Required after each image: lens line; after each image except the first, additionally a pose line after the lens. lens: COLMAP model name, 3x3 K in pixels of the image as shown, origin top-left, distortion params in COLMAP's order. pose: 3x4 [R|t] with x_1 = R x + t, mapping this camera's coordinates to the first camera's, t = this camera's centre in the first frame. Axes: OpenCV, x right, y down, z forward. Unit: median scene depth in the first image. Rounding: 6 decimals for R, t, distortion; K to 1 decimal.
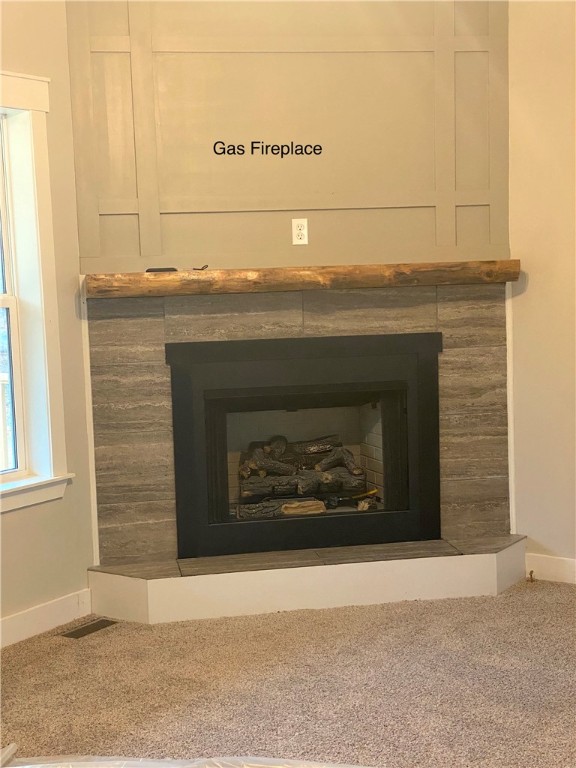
lens RADIAL K [[1103.1, 0, 288.0], [0, 1103.1, 384.0], [0, 0, 1]] dist [0.034809, 0.050908]
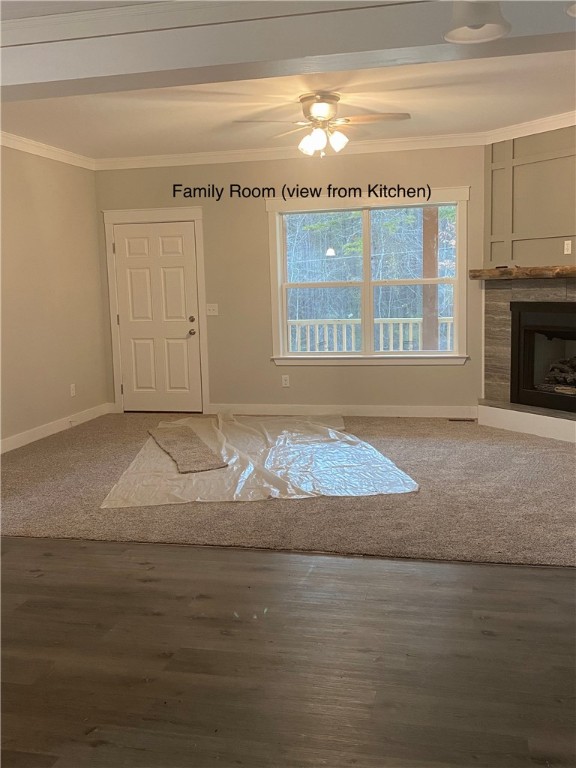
lens RADIAL K [[744.2, 0, 288.0], [0, 744.2, 384.0], [0, 0, 1]] dist [0.003636, 0.000639]
pose [[0.367868, 0.147600, -0.918089, 1.084410], [-0.074403, 0.988829, 0.129160, -0.033044], [0.926896, 0.020795, 0.374741, 0.056936]]
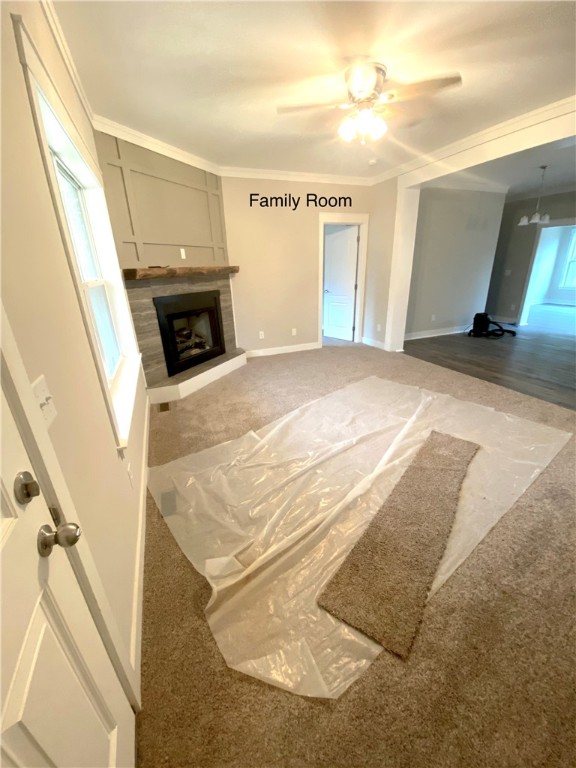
lens RADIAL K [[305.5, 0, 291.9], [0, 305.5, 387.7], [0, 0, 1]] dist [0.000666, -0.000029]
pose [[0.560575, -0.290286, 0.775558, -0.544259], [0.098742, 0.953296, 0.285442, -0.007904], [-0.822196, -0.083431, 0.563057, 0.308329]]
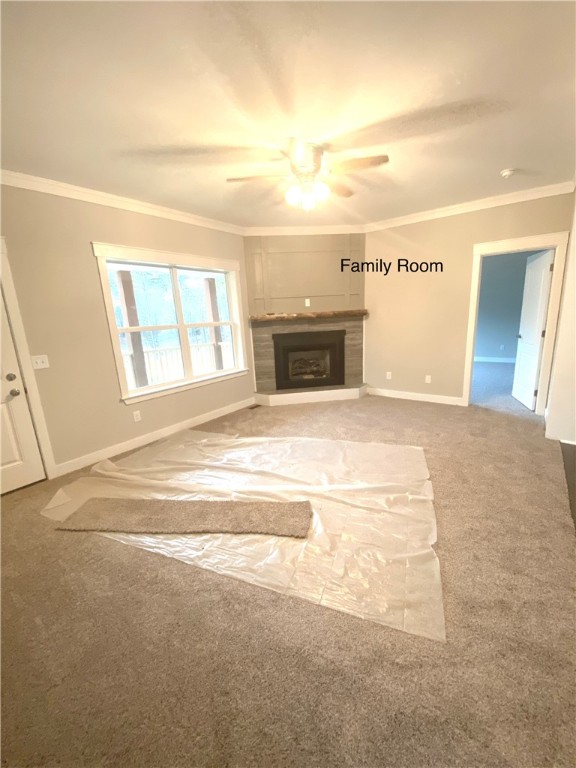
lens RADIAL K [[299.4, 0, 286.7], [0, 299.4, 389.0], [0, 0, 1]] dist [0.001135, -0.000006]
pose [[0.998343, -0.005342, -0.057299, -0.002973], [0.013561, 0.989483, 0.144014, 0.003073], [0.055927, -0.144552, 0.987915, -0.041617]]
